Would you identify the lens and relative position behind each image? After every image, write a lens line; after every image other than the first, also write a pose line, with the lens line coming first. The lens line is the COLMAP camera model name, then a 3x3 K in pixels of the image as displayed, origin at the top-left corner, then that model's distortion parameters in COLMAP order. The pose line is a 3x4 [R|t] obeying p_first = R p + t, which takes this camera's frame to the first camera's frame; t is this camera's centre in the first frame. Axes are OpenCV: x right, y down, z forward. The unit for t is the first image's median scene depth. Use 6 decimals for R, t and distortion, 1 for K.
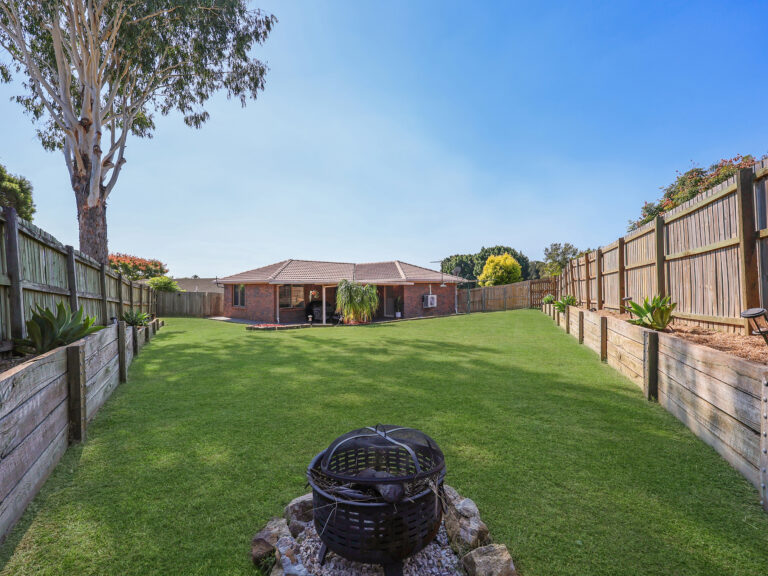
lens RADIAL K [[348.0, 0, 385.6], [0, 348.0, 289.6], [0, 0, 1]] dist [0.002205, -0.000108]
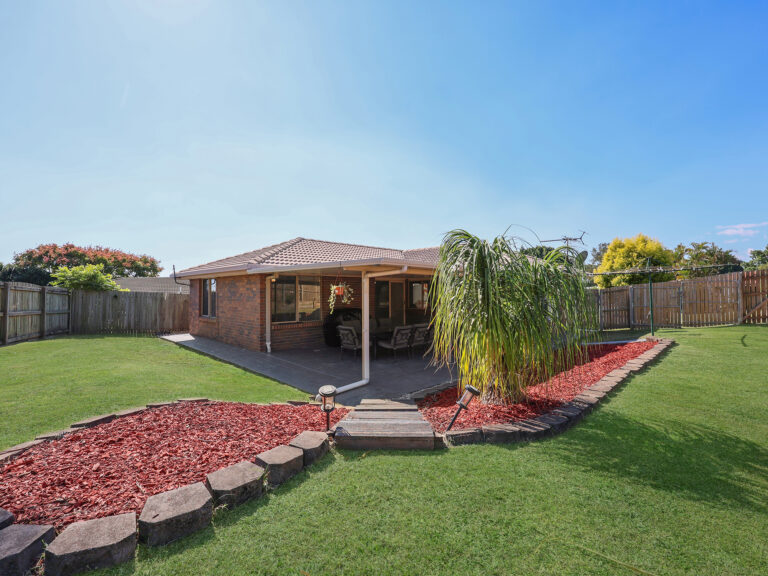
lens RADIAL K [[348.0, 0, 382.8], [0, 348.0, 288.6], [0, 0, 1]] dist [0.002205, -0.000108]
pose [[0.997571, 0.002104, -0.069618, -0.094189], [-0.003346, 0.999837, -0.017728, 0.010215], [0.069570, 0.017918, 0.997416, 0.436706]]
